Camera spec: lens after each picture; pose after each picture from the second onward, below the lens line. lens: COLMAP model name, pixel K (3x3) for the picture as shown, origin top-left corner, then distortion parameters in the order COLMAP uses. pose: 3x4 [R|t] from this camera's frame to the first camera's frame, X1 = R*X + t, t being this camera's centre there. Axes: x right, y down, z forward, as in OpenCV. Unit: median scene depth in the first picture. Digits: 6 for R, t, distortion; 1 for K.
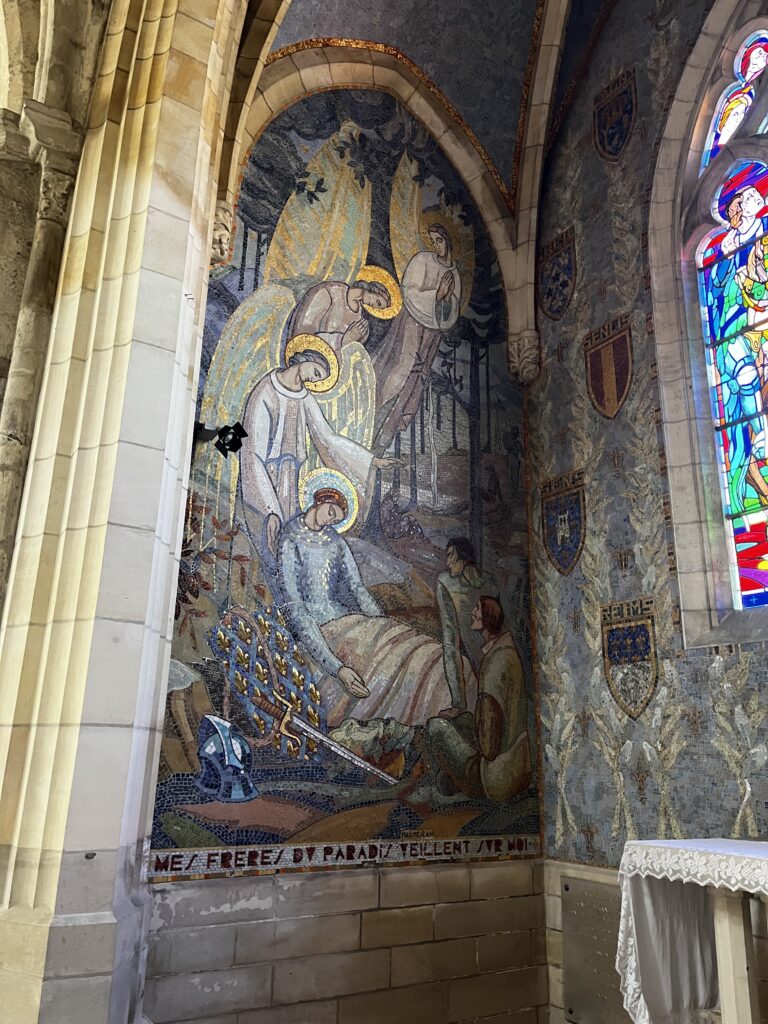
lens RADIAL K [[777.8, 0, 382.9], [0, 777.8, 519.6], [0, 0, 1]] dist [0.063346, -0.088453]
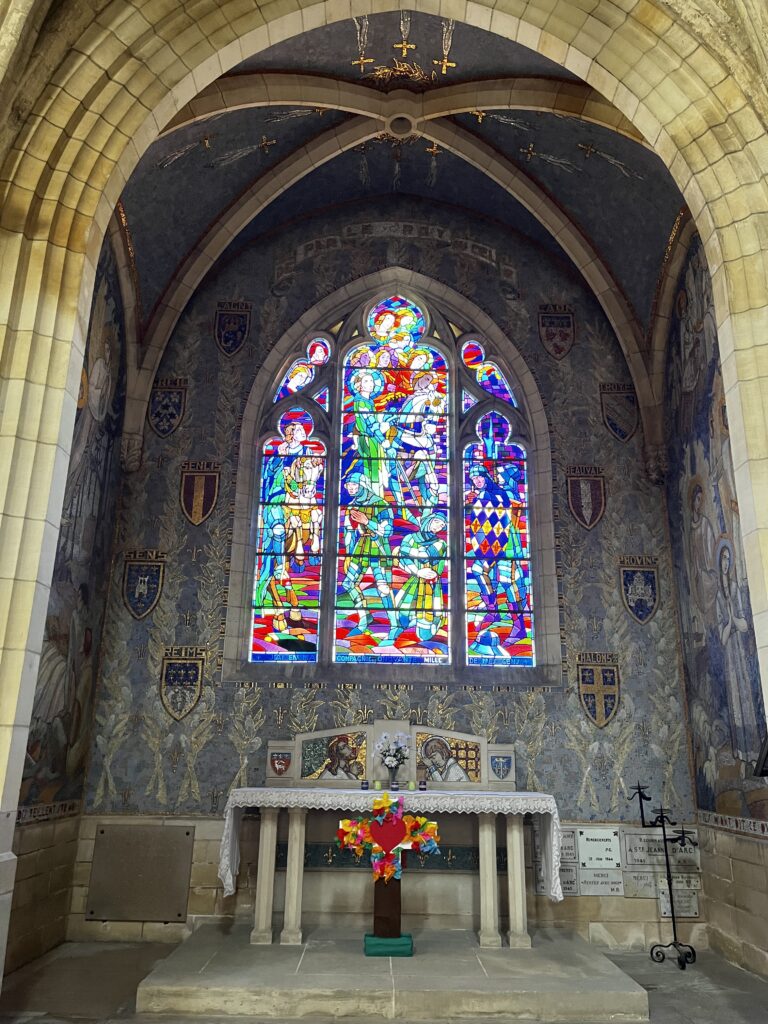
lens RADIAL K [[777.8, 0, 382.9], [0, 777.8, 519.6], [0, 0, 1]] dist [0.063346, -0.088453]
pose [[0.534184, 0.230798, 0.813253, -0.810649], [-0.251593, 0.961822, -0.107703, -0.071559], [-0.807062, -0.147076, 0.571857, -0.187691]]
